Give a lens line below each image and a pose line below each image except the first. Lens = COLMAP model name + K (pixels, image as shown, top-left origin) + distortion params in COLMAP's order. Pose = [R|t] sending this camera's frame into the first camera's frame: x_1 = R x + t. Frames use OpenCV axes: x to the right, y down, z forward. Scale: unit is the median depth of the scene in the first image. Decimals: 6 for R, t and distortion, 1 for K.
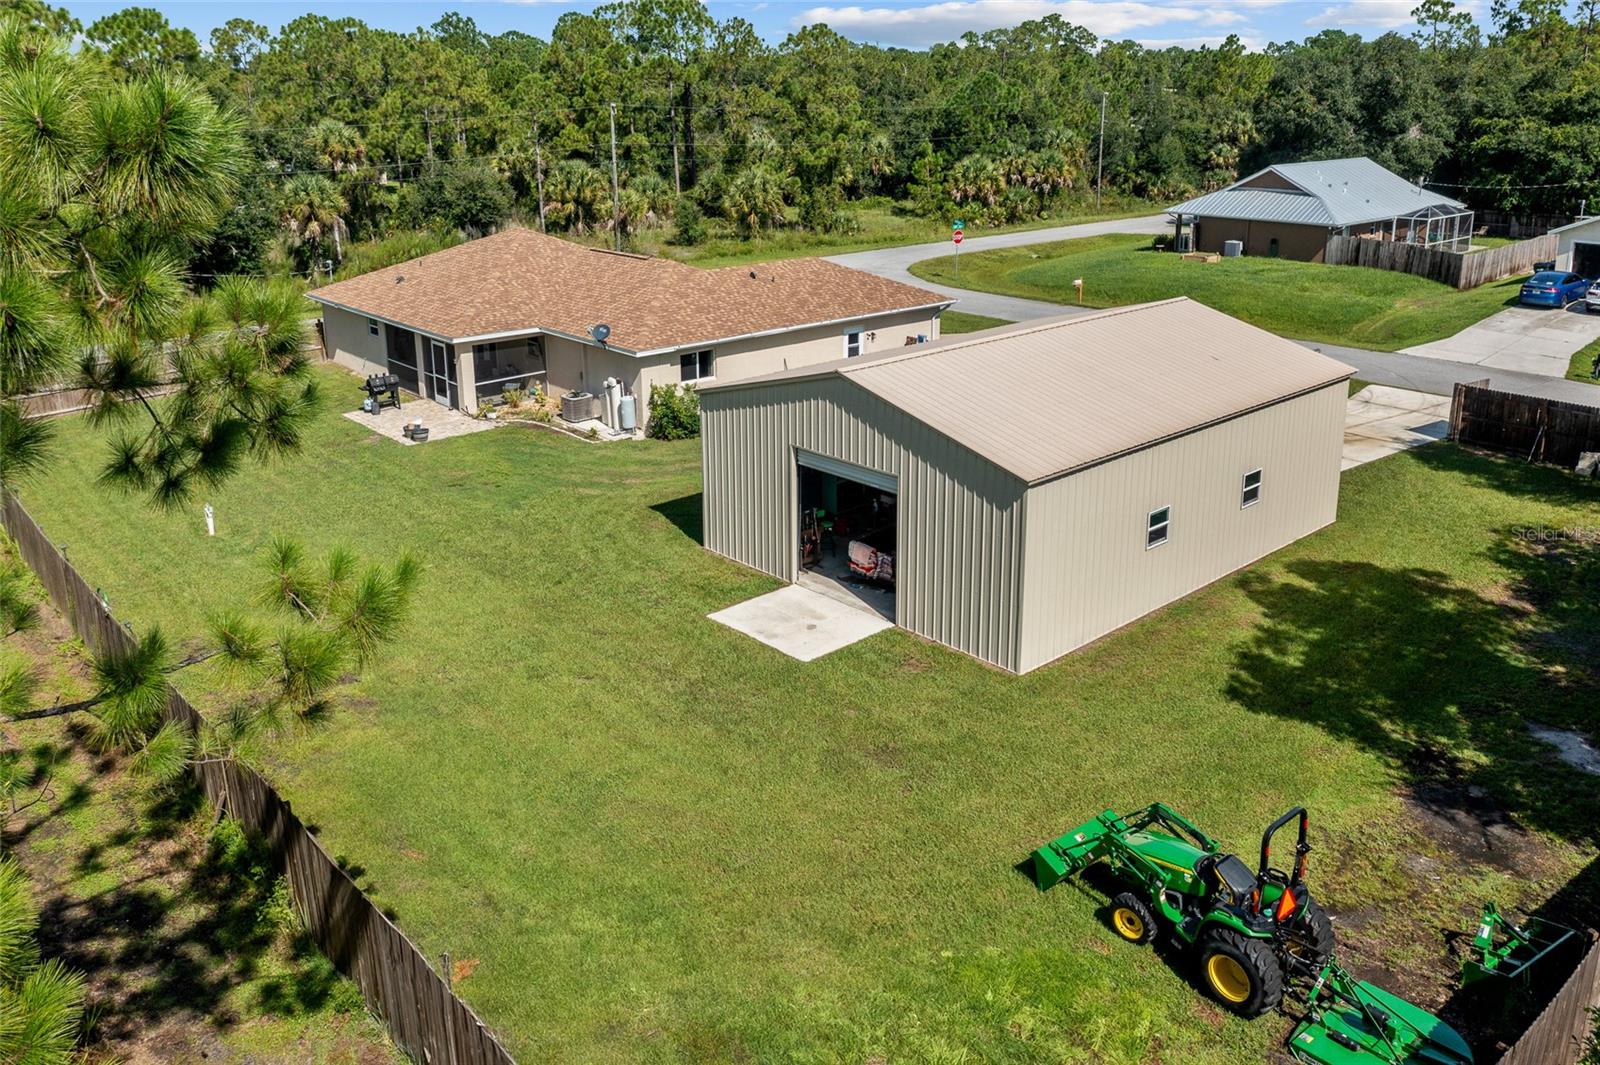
lens RADIAL K [[1284.8, 0, 791.9], [0, 1284.8, 417.1], [0, 0, 1]] dist [-0.011256, -0.001566]
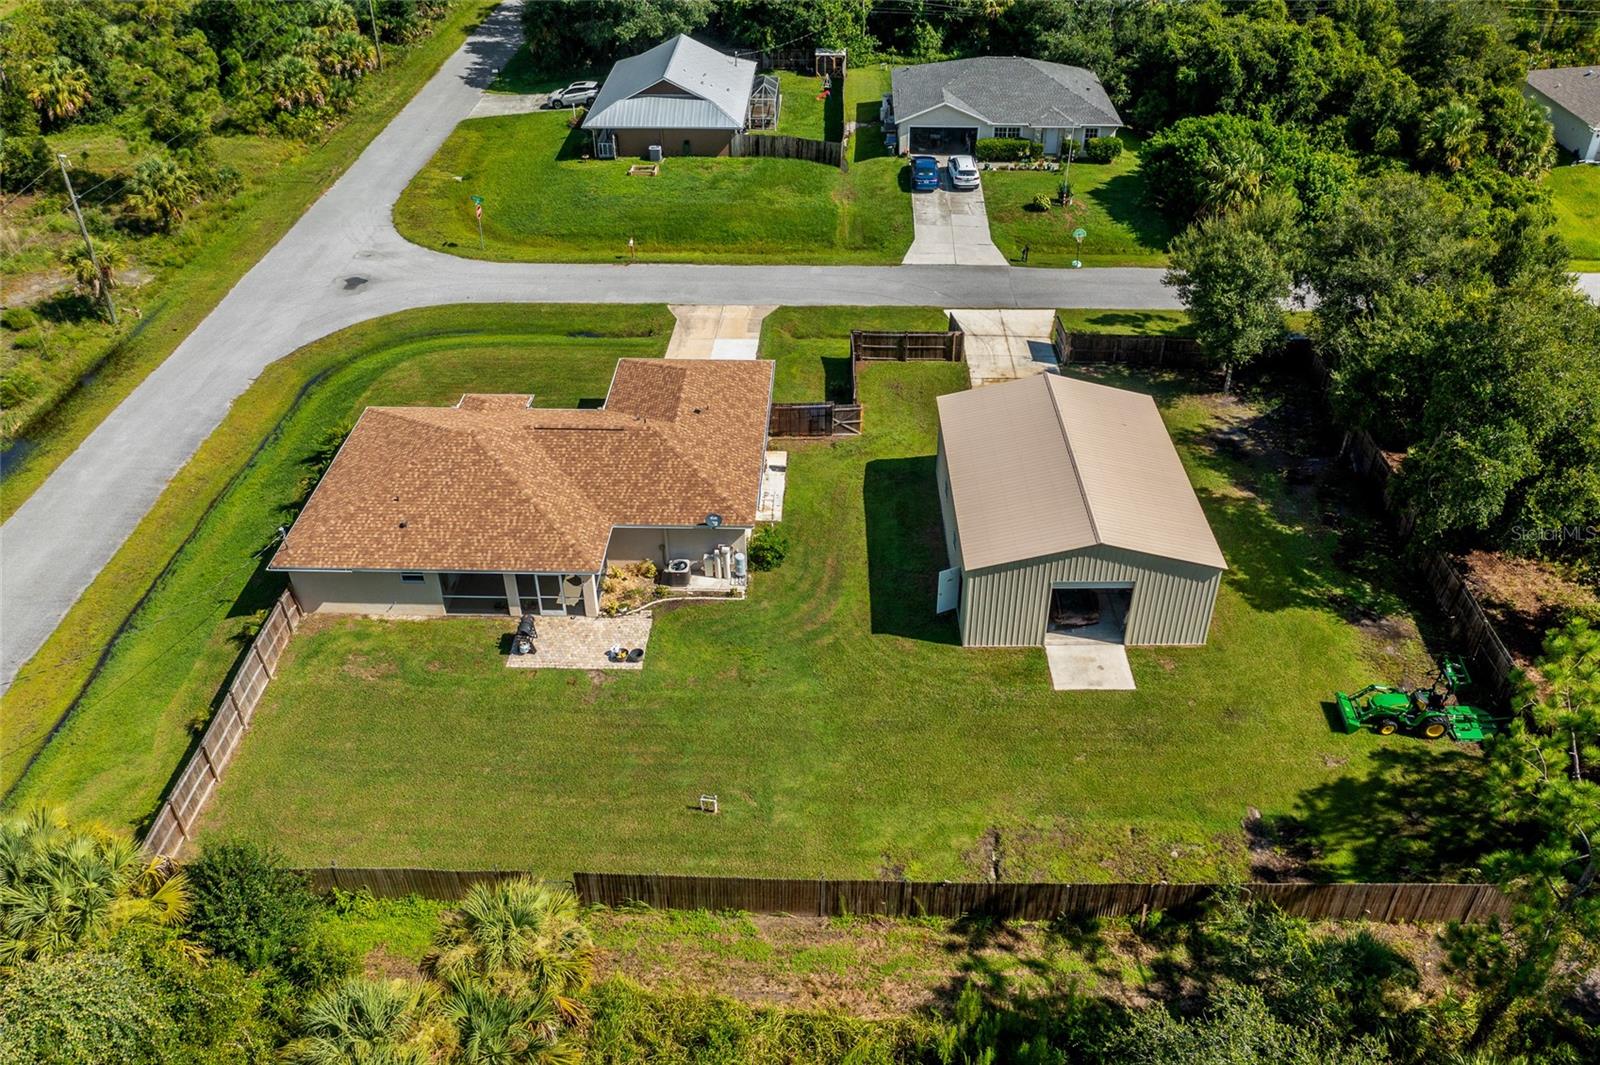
lens RADIAL K [[1284.8, 0, 811.4], [0, 1284.8, 495.7], [0, 0, 1]] dist [-0.011256, -0.001566]
pose [[0.668941, -0.411435, 0.619063, -0.873040], [0.186033, 0.899003, 0.396465, -0.582601], [-0.719659, -0.150045, 0.677921, 0.048972]]
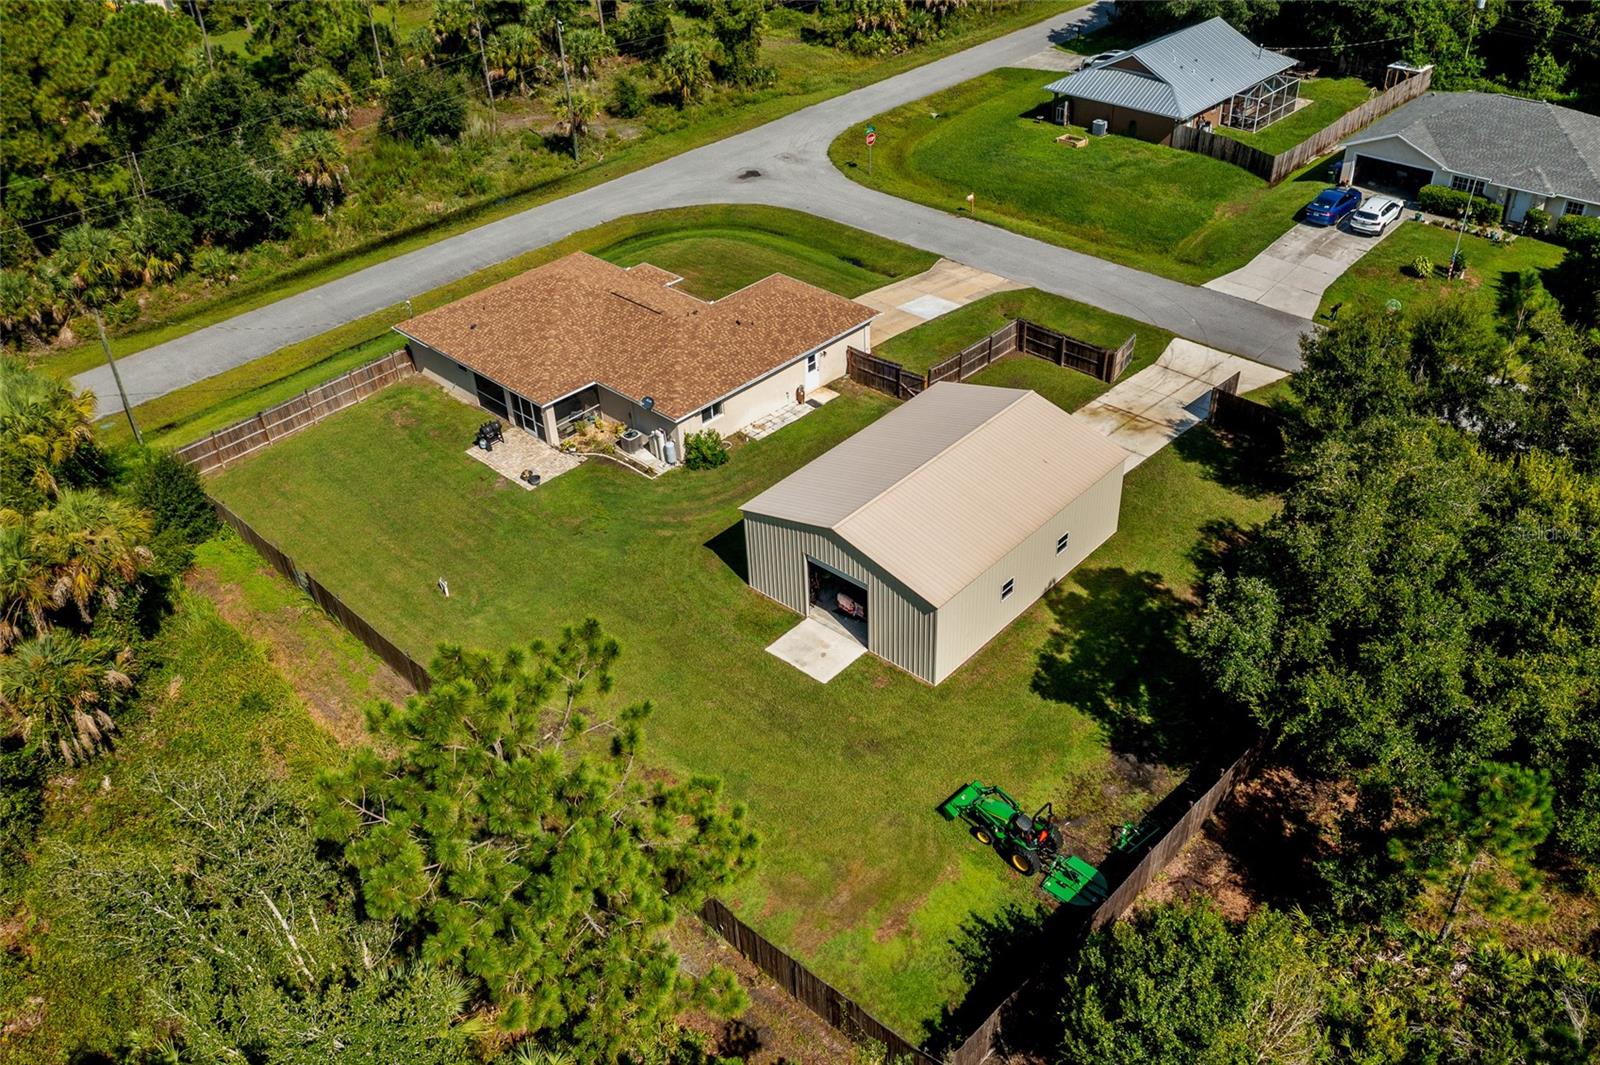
lens RADIAL K [[1284.8, 0, 789.3], [0, 1284.8, 543.7], [0, 0, 1]] dist [-0.011256, -0.001566]
pose [[0.994993, -0.082408, 0.056547, -0.083200], [0.056248, 0.929407, 0.364744, -0.441948], [-0.082613, -0.359737, 0.929389, -0.441879]]
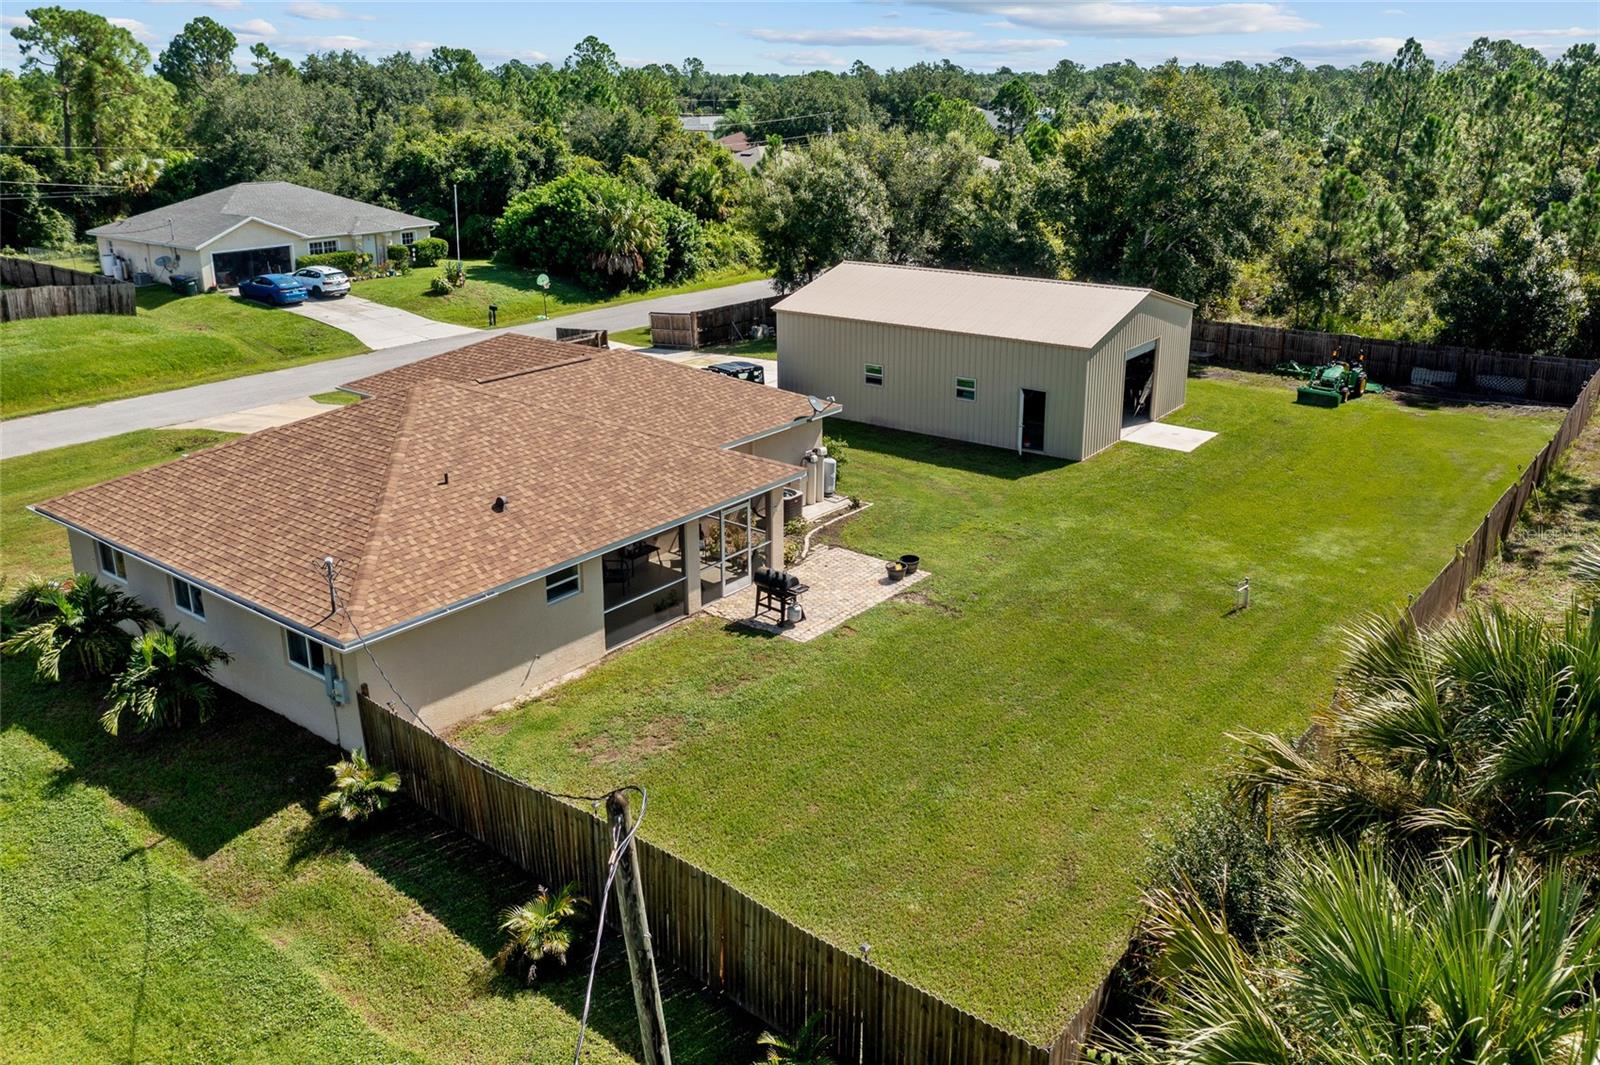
lens RADIAL K [[1284.8, 0, 799.4], [0, 1284.8, 479.2], [0, 0, 1]] dist [-0.011256, -0.001566]
pose [[-0.199412, -0.282253, 0.938386, -1.013656], [0.252435, 0.910502, 0.327510, -0.316937], [-0.946843, 0.302190, -0.110314, 1.120627]]
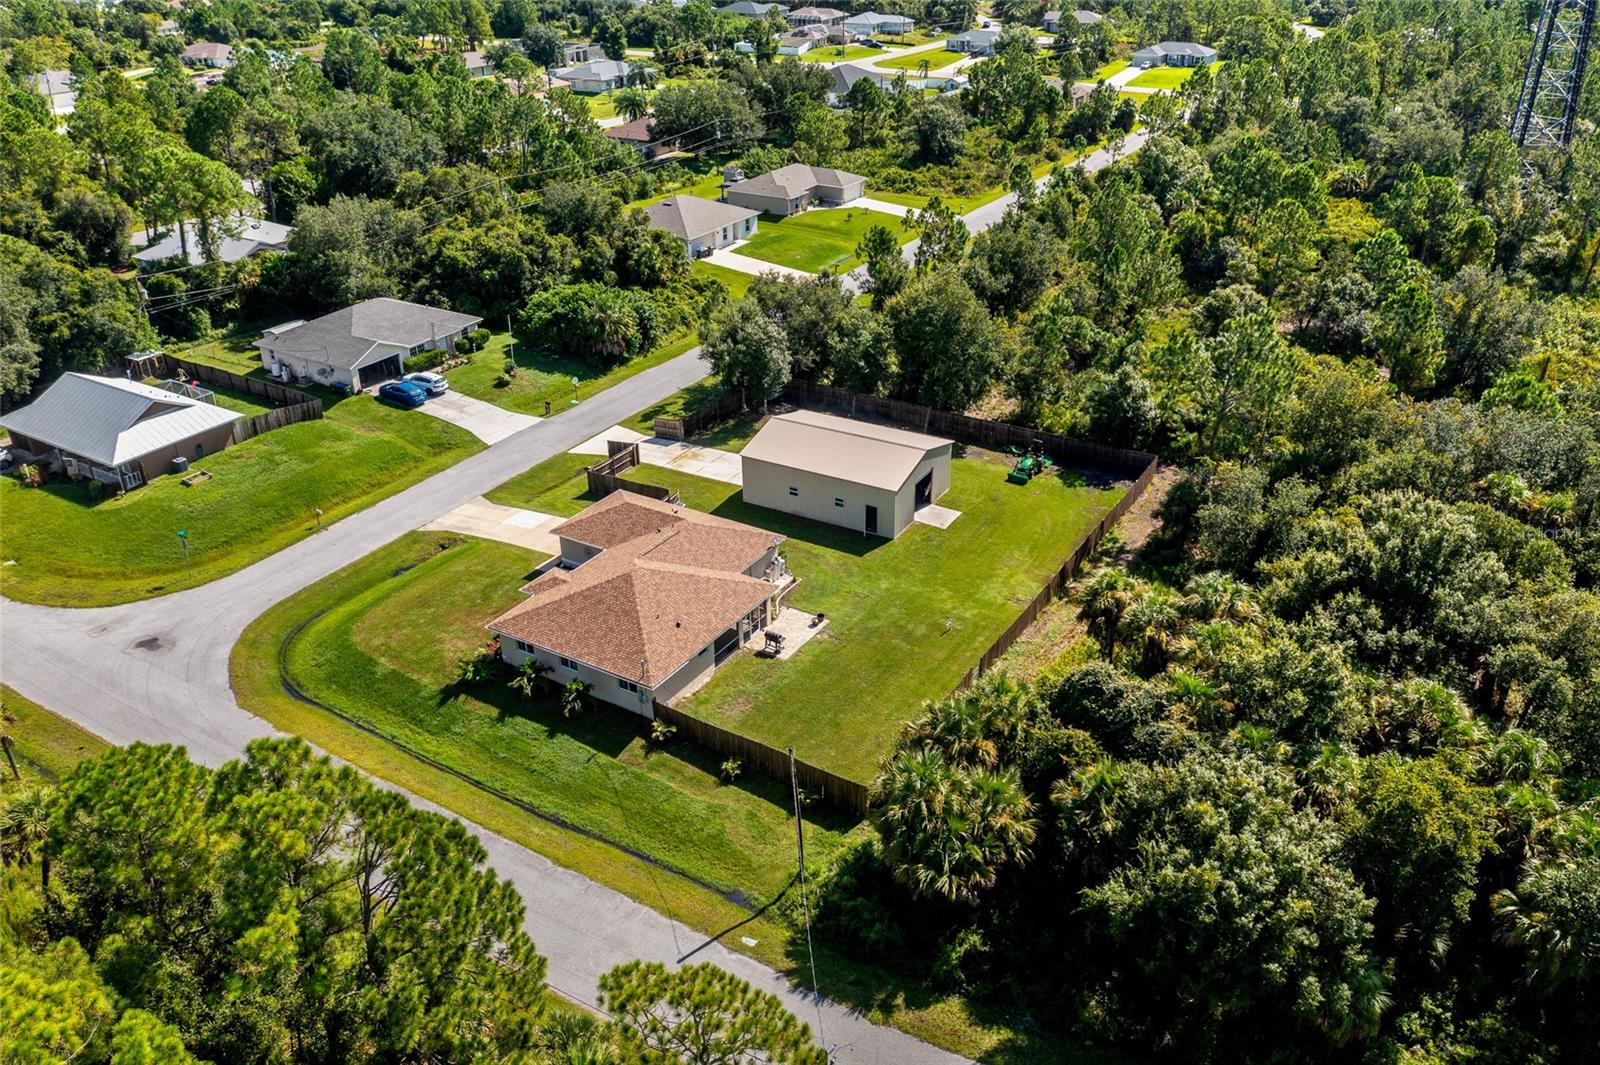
lens RADIAL K [[1284.8, 0, 782.6], [0, 1284.8, 537.6], [0, 0, 1]] dist [-0.011256, -0.001566]
pose [[-0.294949, -0.434744, 0.850884, -1.943722], [0.258298, 0.821068, 0.509047, -1.143548], [-0.919939, 0.369924, -0.129879, 1.255231]]
